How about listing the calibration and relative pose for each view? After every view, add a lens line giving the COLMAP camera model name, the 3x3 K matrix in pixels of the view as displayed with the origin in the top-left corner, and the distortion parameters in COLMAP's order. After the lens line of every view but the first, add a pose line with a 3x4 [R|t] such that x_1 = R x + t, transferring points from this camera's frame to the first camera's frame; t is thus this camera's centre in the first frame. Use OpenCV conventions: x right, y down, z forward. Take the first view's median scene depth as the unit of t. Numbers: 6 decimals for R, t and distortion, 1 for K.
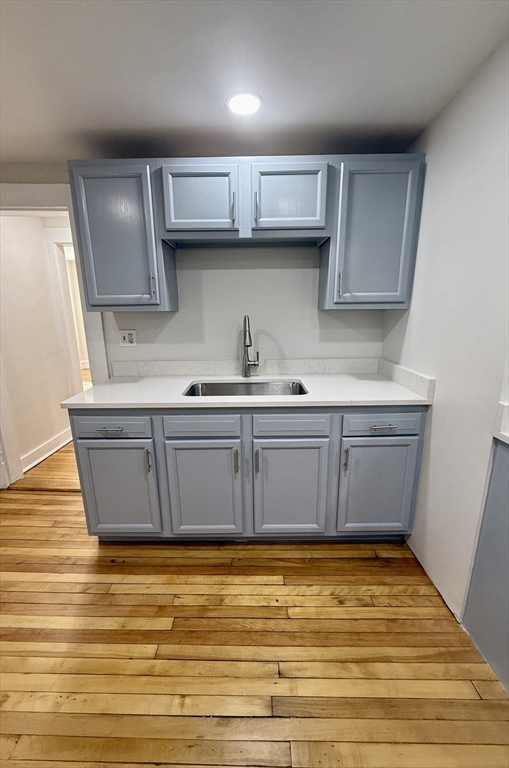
lens RADIAL K [[303.1, 0, 250.6], [0, 303.1, 381.6], [0, 0, 1]] dist [-0.001934, 0.000526]
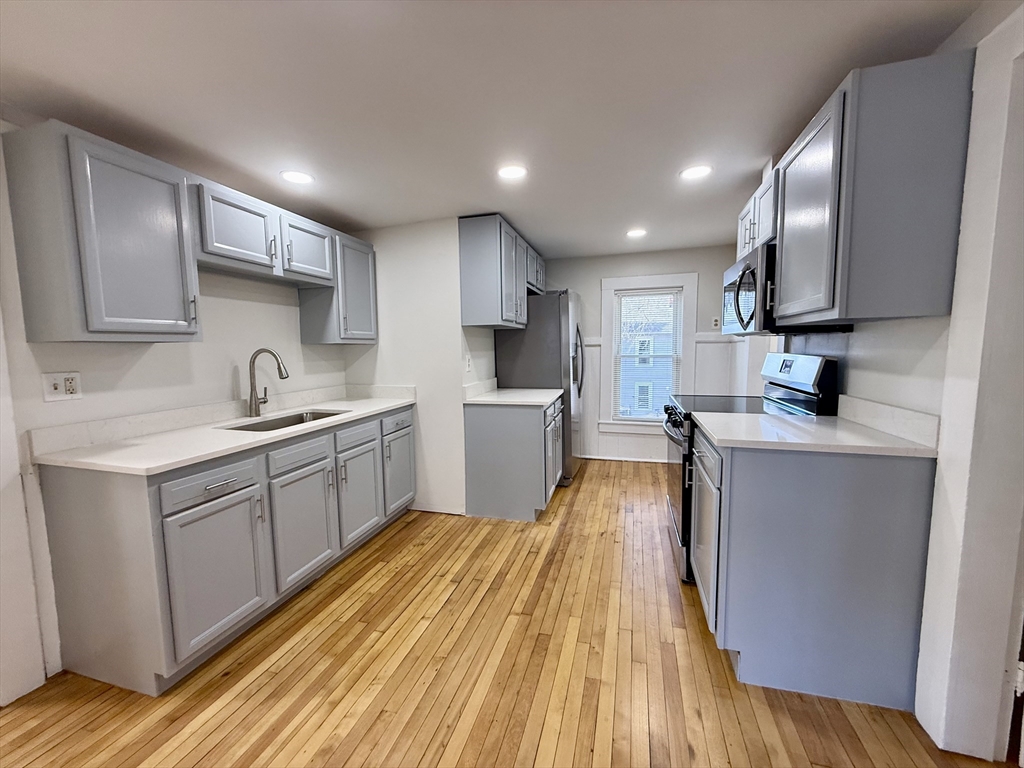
lens RADIAL K [[406.0, 0, 509.1], [0, 406.0, 384.8], [0, 0, 1]] dist [0.000141, -0.000489]
pose [[0.272332, -0.080588, 0.958823, -1.216212], [0.230876, 0.972848, 0.016192, 0.059044], [-0.934094, 0.216959, 0.283544, -0.069772]]
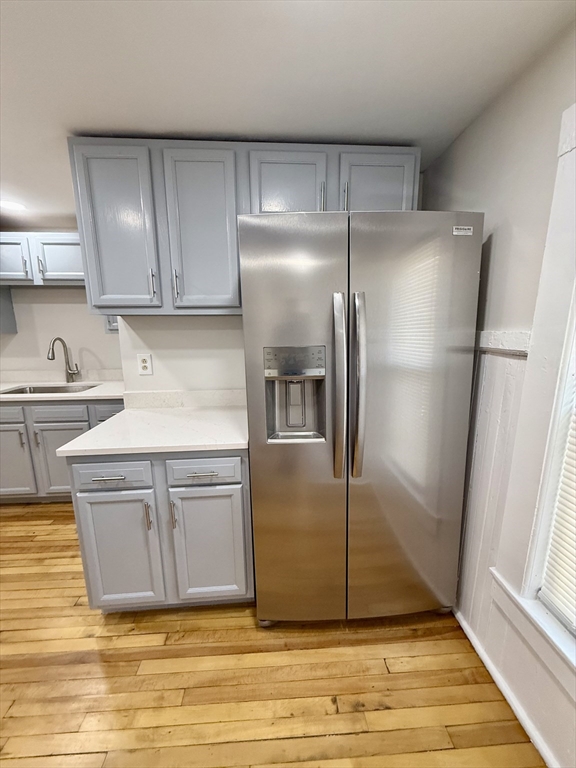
lens RADIAL K [[304.5, 0, 290.6], [0, 304.5, 381.3], [0, 0, 1]] dist [0.000141, -0.000489]
pose [[0.997343, -0.005376, 0.072654, 1.105375], [0.008802, 0.998860, -0.046918, 0.067115], [-0.072319, 0.047433, 0.996253, -0.530756]]
